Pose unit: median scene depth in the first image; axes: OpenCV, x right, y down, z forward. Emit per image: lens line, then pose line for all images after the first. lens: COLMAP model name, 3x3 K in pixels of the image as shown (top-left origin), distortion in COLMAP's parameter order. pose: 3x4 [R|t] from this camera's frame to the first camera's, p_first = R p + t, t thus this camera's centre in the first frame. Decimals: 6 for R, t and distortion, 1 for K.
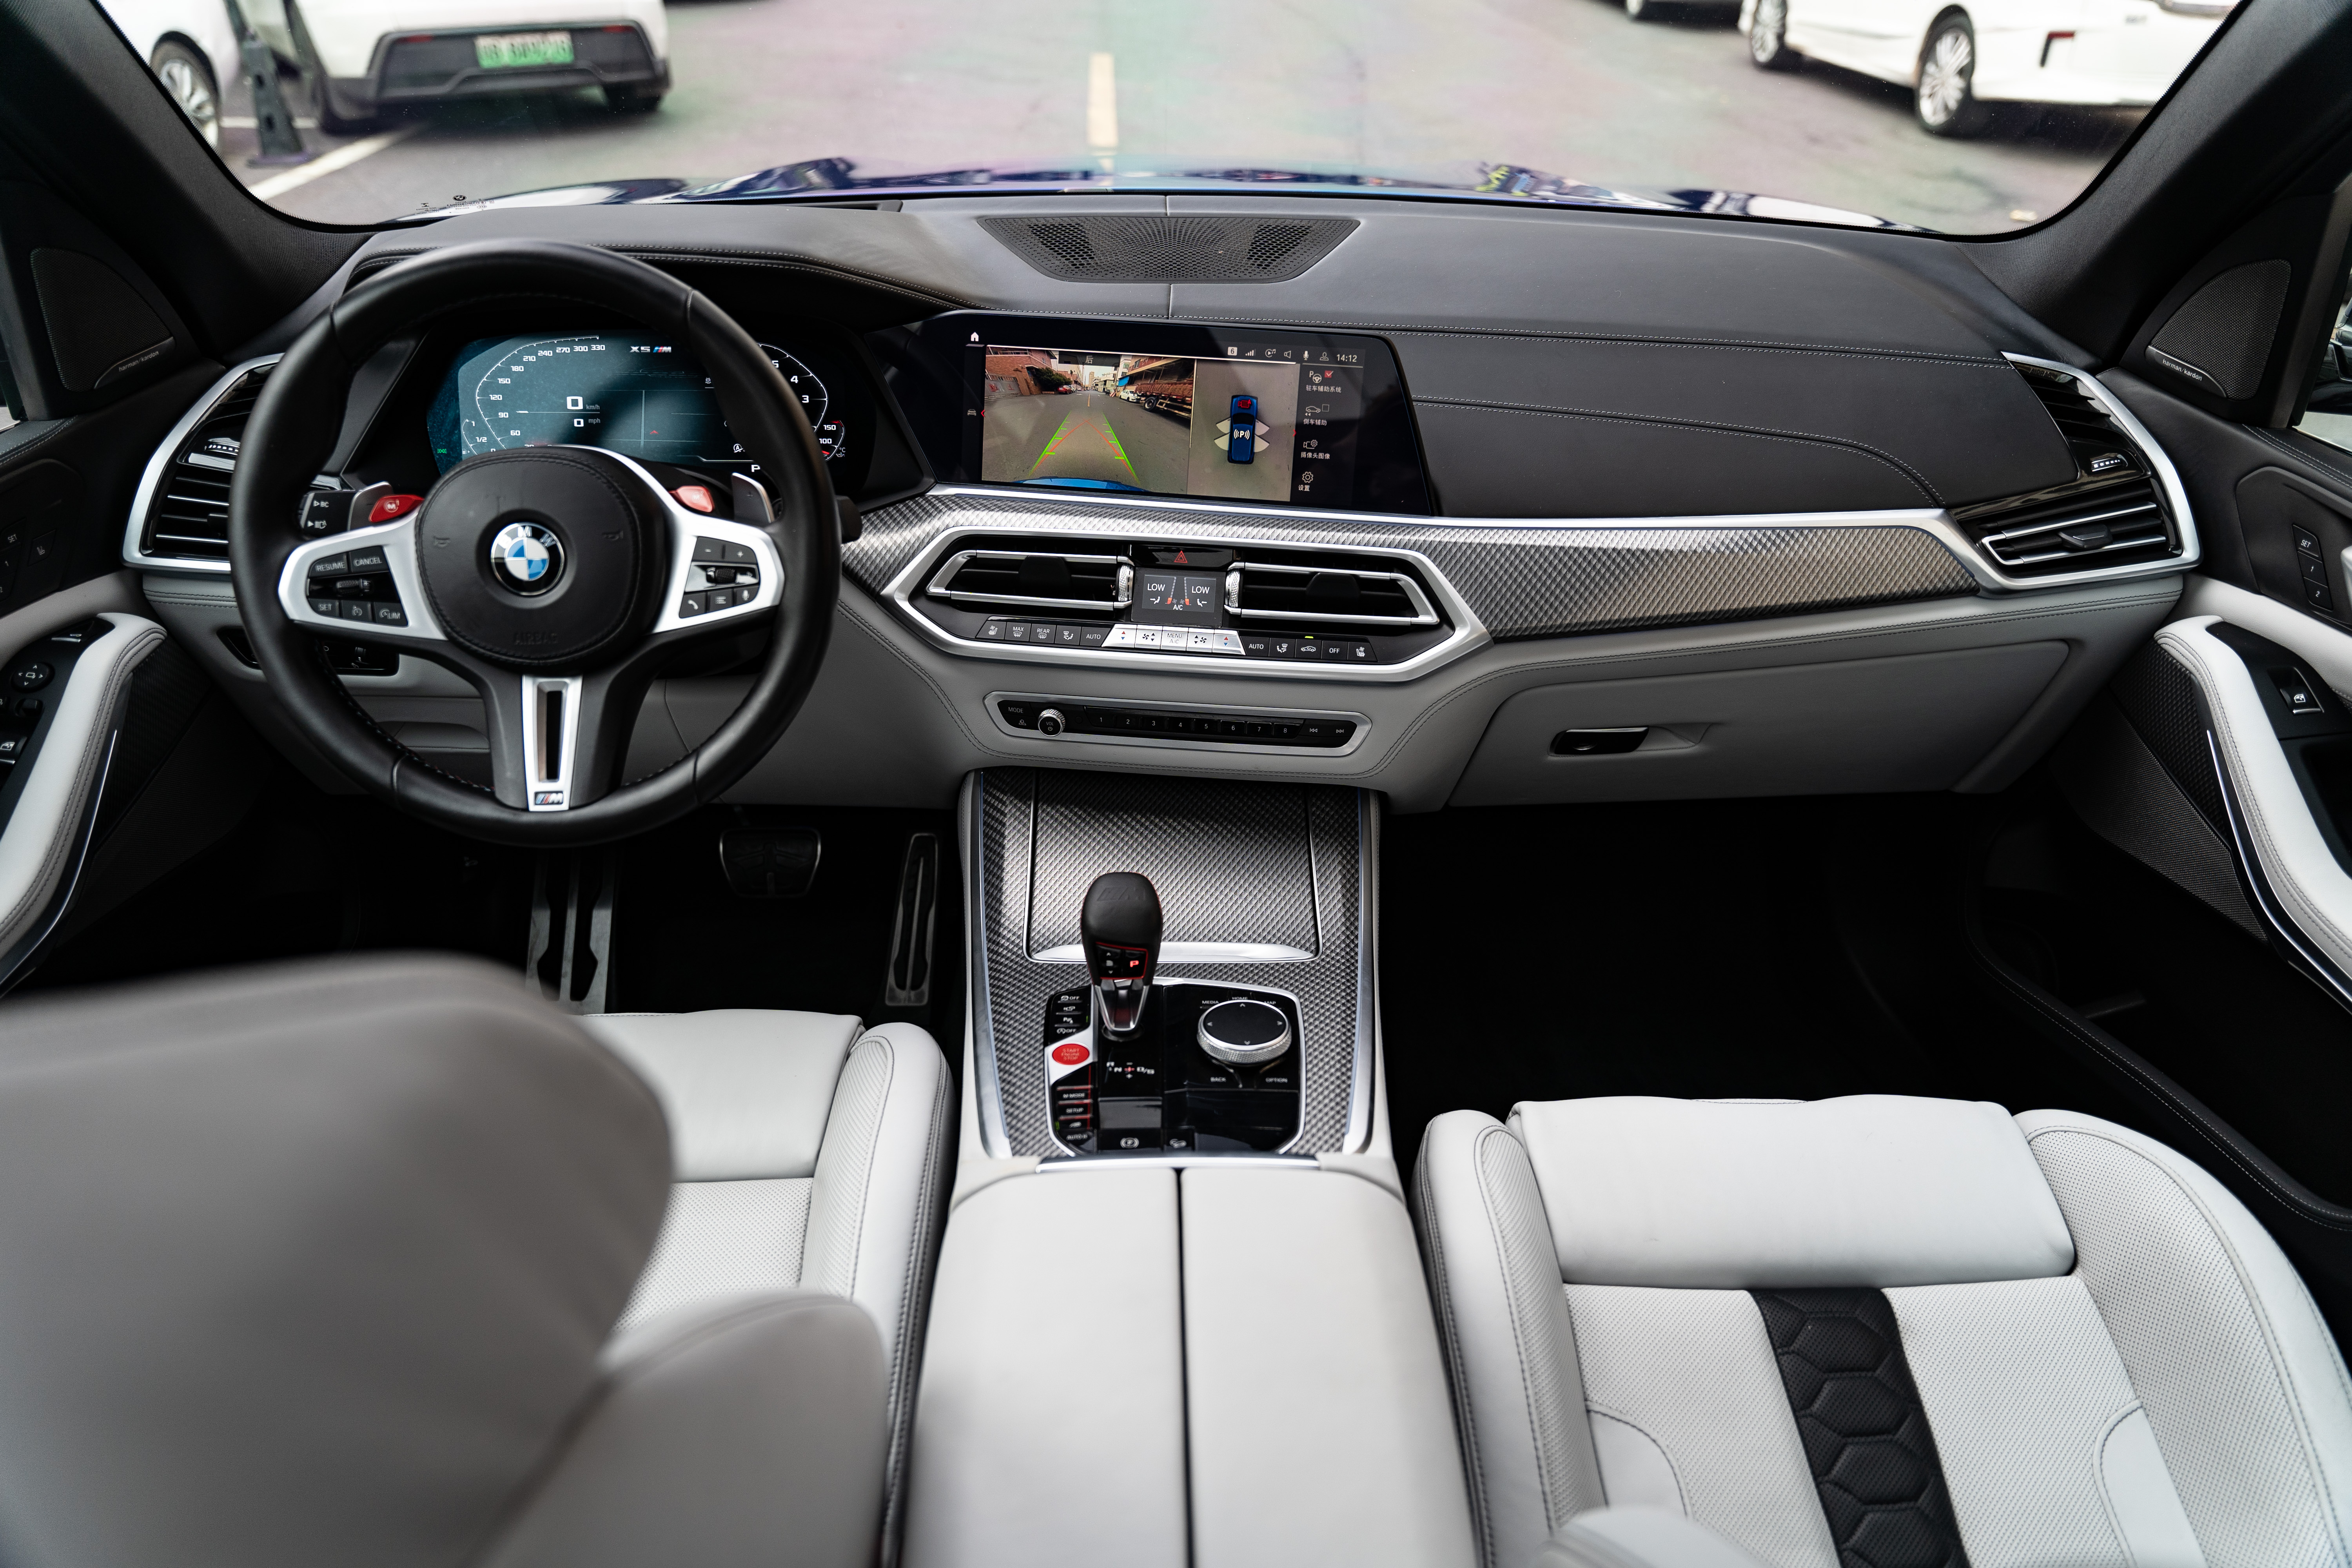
lens RADIAL K [[1589.2, 0, 1176.0], [0, 1589.2, 784.0], [0, 0, 1]] dist [-0.000715, -0.001929]
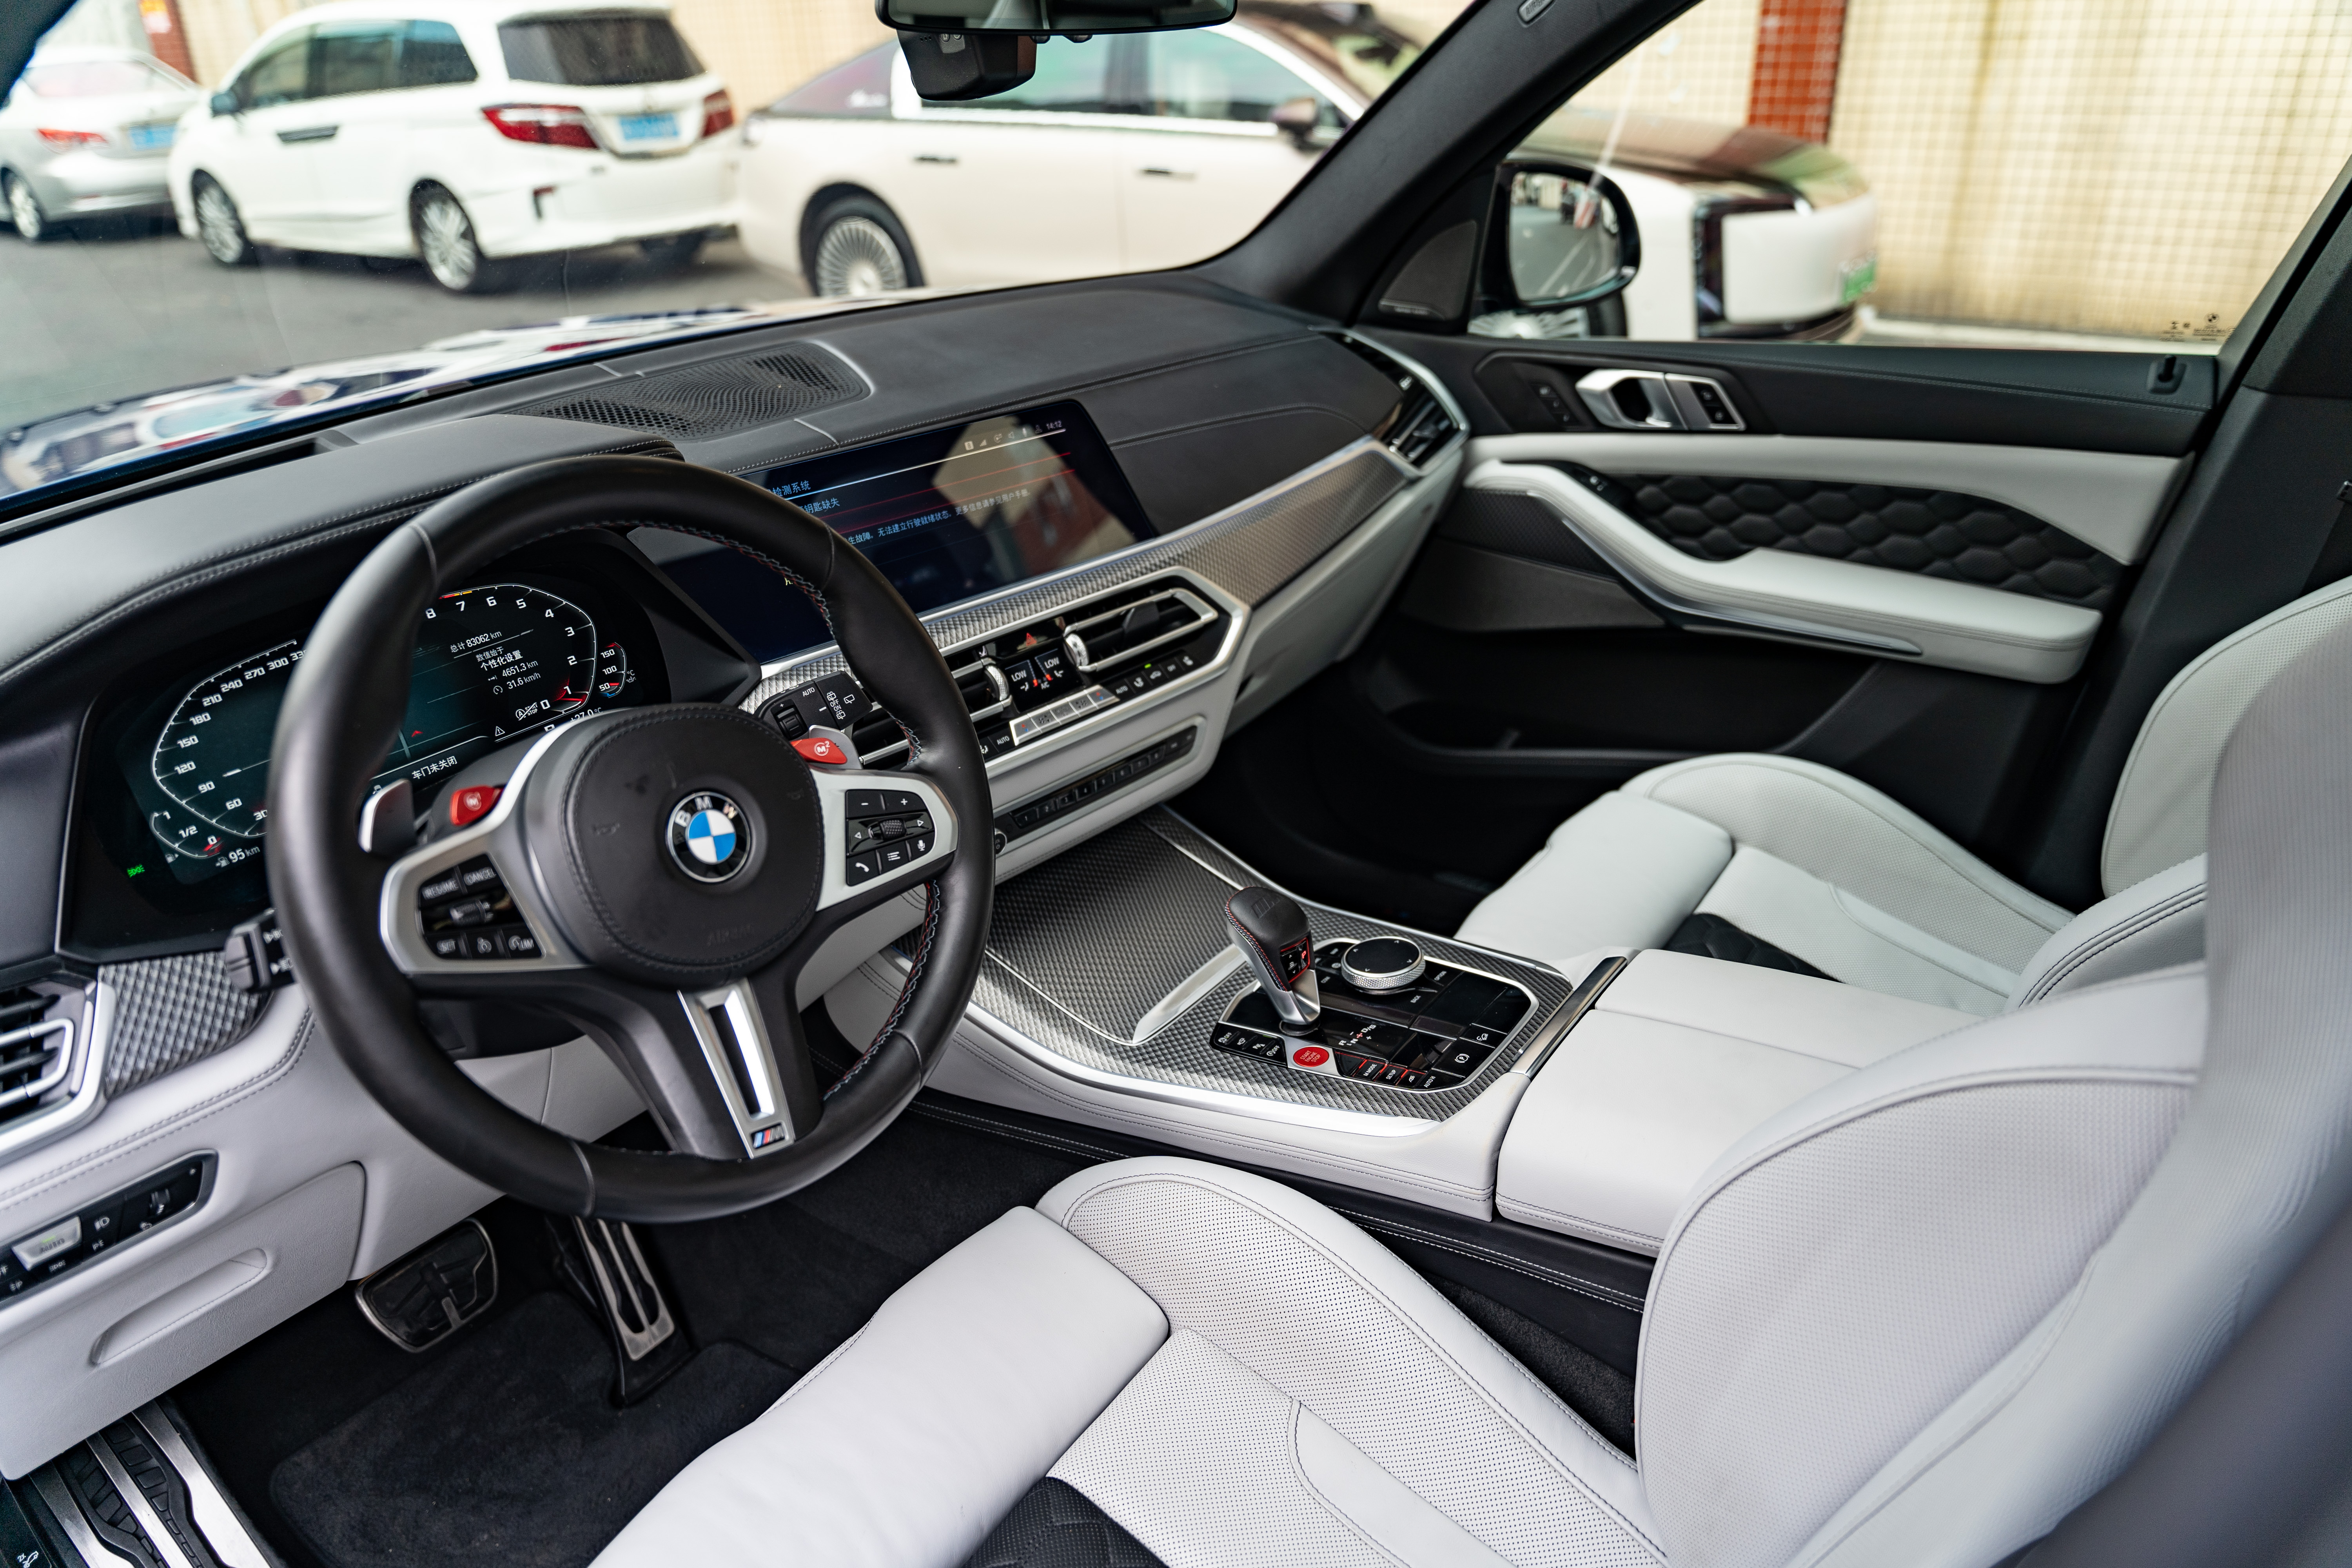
lens RADIAL K [[1589.2, 0, 1176.0], [0, 1589.2, 784.0], [0, 0, 1]] dist [-0.000715, -0.001929]
pose [[0.601679, -0.380067, 0.702518, -0.687618], [0.446474, 0.889331, 0.098746, -0.117181], [-0.662301, 0.254243, 0.704782, 0.234903]]
